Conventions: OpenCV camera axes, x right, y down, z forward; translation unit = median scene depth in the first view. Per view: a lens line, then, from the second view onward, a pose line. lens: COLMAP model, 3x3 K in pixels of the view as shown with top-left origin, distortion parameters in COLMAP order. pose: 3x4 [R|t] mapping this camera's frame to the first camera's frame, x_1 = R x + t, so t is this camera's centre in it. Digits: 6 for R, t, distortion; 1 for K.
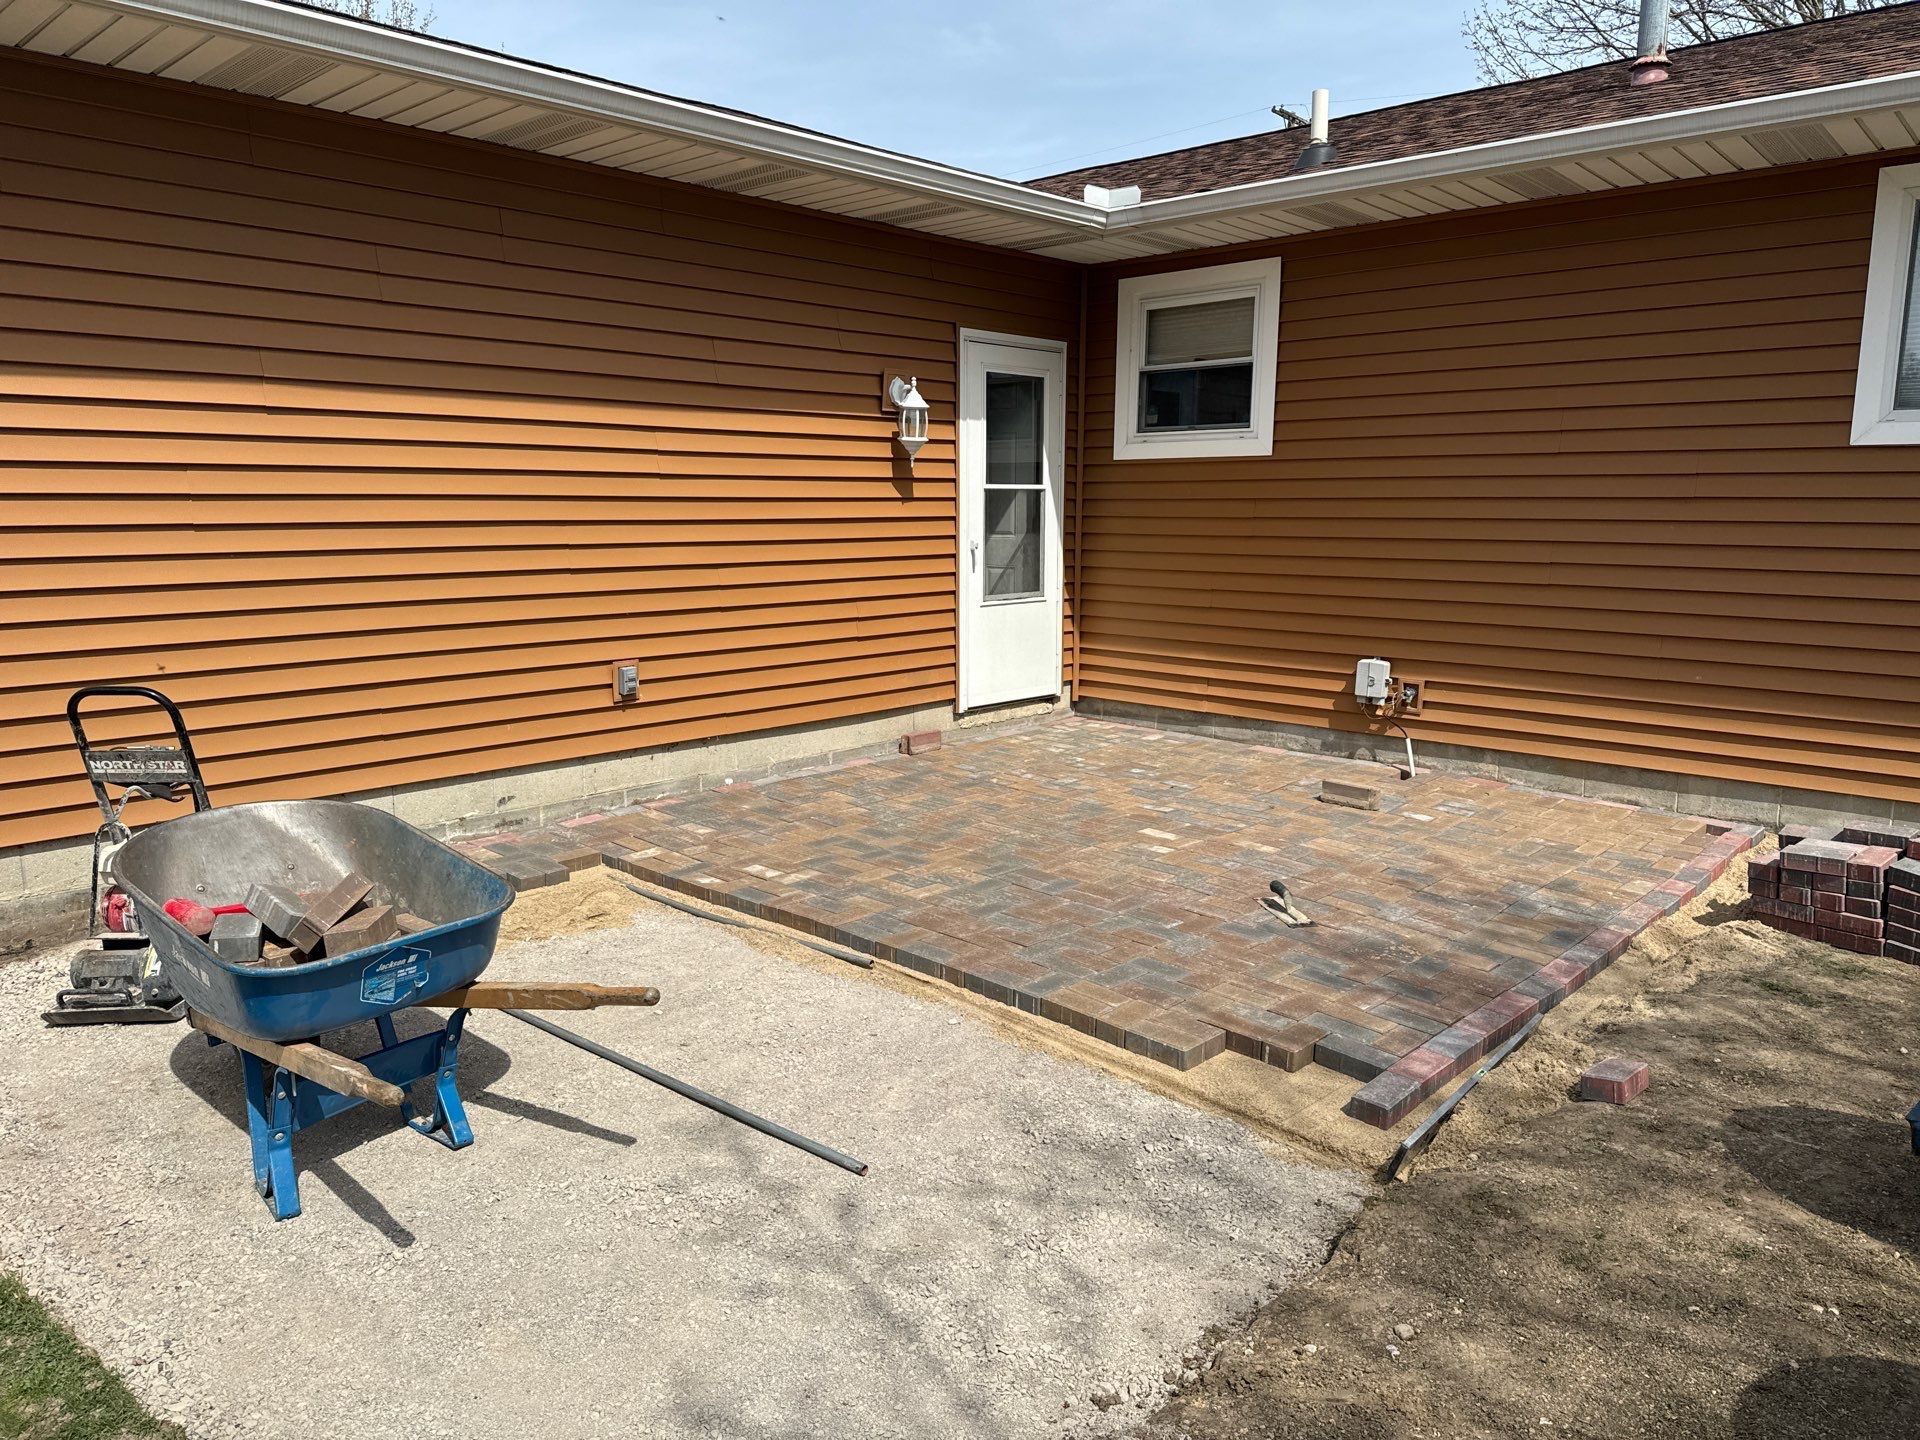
lens RADIAL K [[1360.1, 0, 978.9], [0, 1360.1, 714.2], [0, 0, 1]] dist [0.094963, -0.092507]
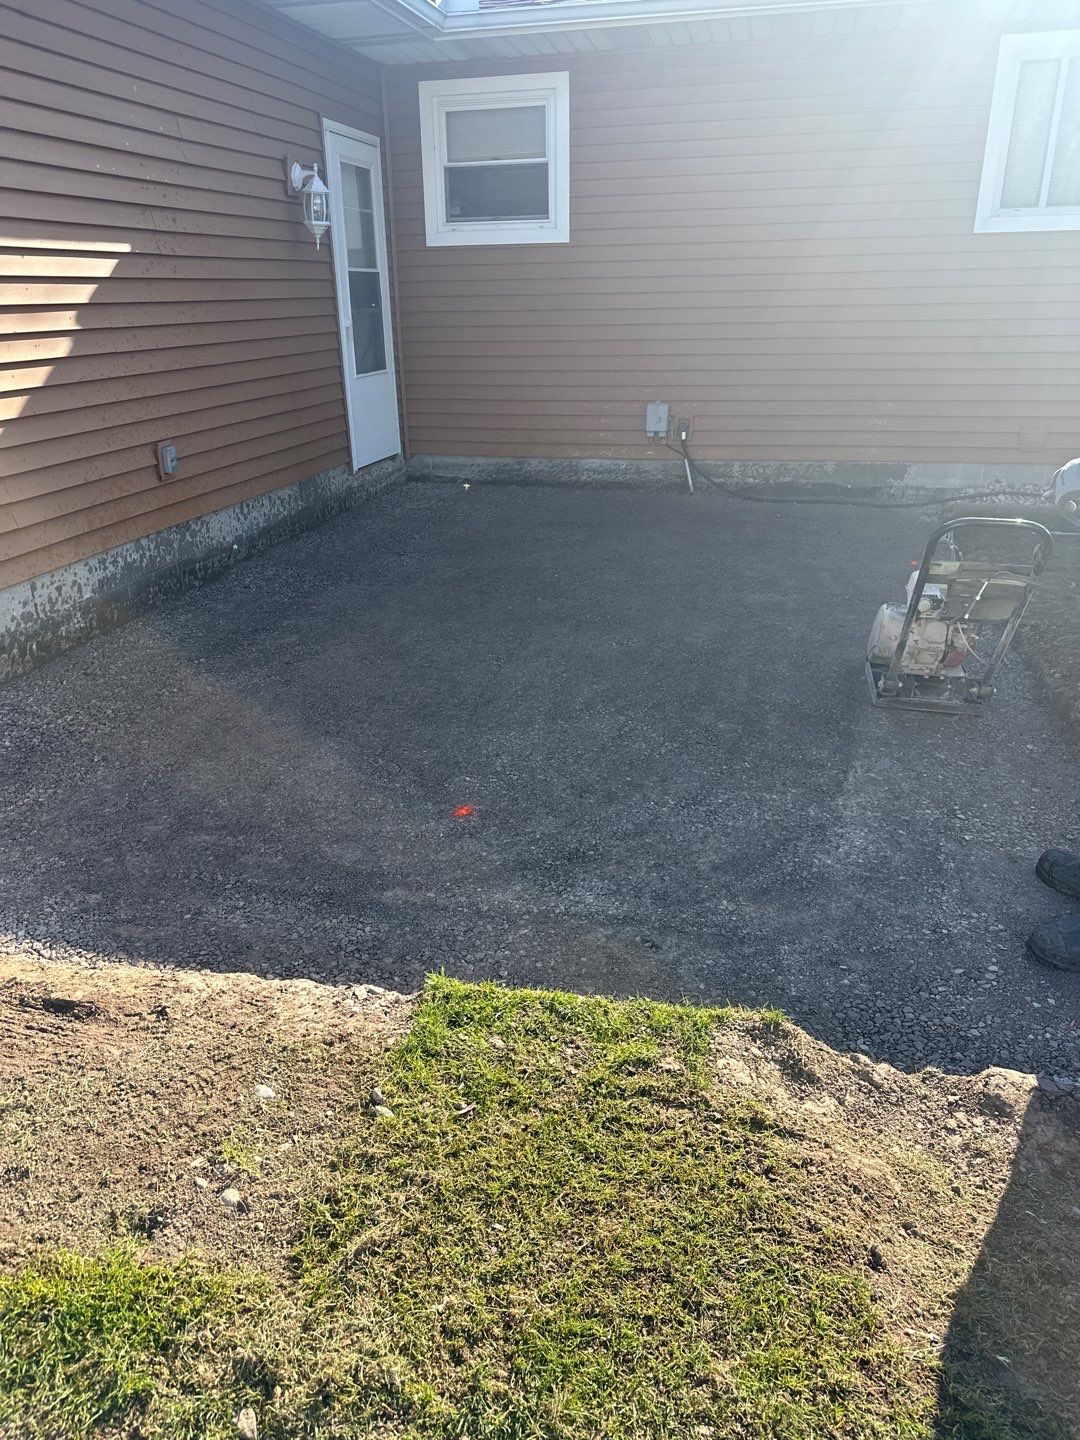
lens RADIAL K [[1015.5, 0, 540.9], [0, 1015.5, 728.7], [0, 0, 1]] dist [0.070424, -0.081653]
pose [[0.874674, -0.205847, 0.438830, -0.343449], [0.095602, 0.960824, 0.260151, -0.003509], [-0.475190, -0.185594, 0.860087, 0.098338]]
